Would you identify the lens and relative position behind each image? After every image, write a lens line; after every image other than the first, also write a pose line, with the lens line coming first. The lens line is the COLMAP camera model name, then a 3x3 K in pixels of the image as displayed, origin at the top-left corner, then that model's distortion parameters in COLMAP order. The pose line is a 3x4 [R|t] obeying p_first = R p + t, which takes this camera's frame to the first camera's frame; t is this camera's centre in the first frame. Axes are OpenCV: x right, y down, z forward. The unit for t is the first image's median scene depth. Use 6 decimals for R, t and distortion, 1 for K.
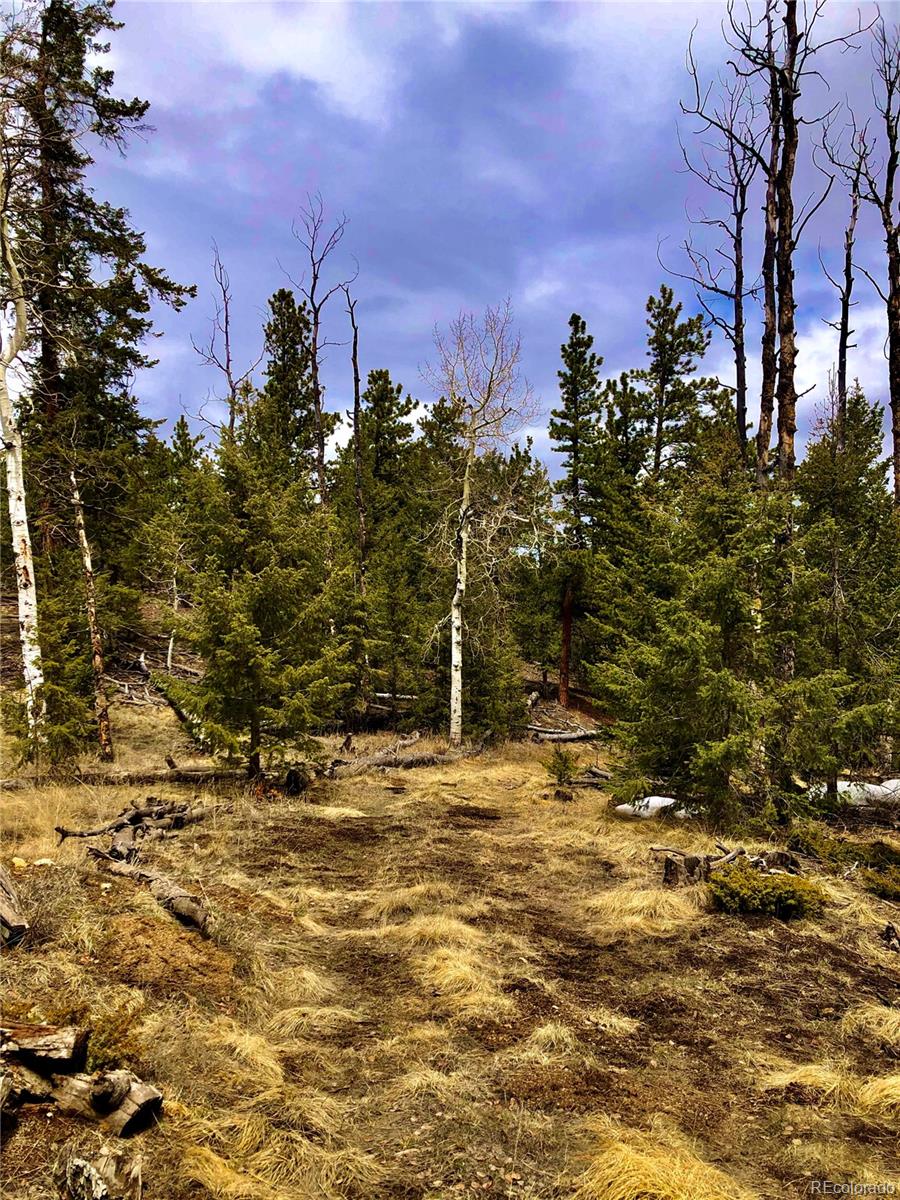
lens RADIAL K [[950.0, 0, 450.1], [0, 950.0, 599.3], [0, 0, 1]] dist [0.006821, -0.016364]
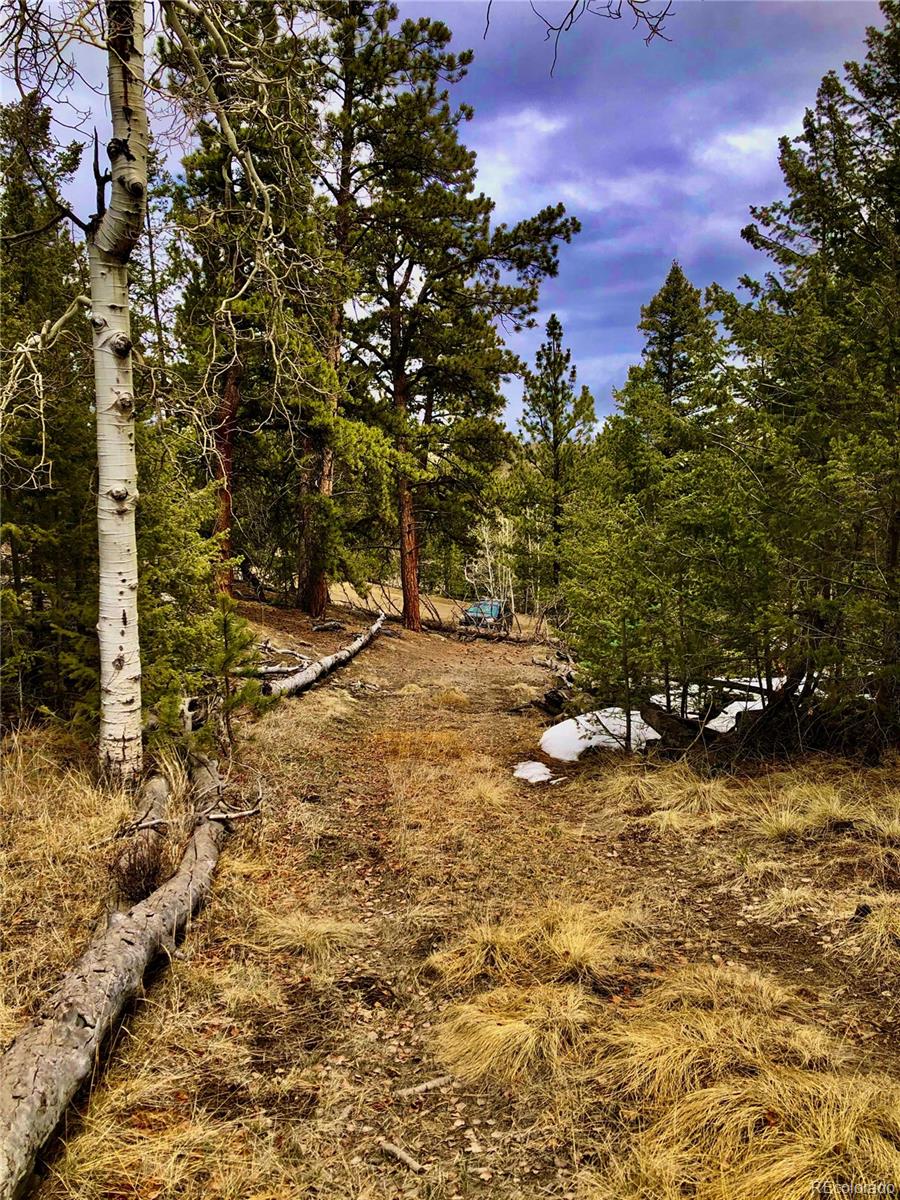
lens RADIAL K [[950.0, 0, 450.3], [0, 950.0, 601.3], [0, 0, 1]] dist [0.006821, -0.016364]
pose [[0.860967, -0.076314, 0.502903, -0.049361], [0.018664, 0.992755, 0.118695, 0.068899], [-0.508318, -0.092807, 0.856154, 0.715349]]
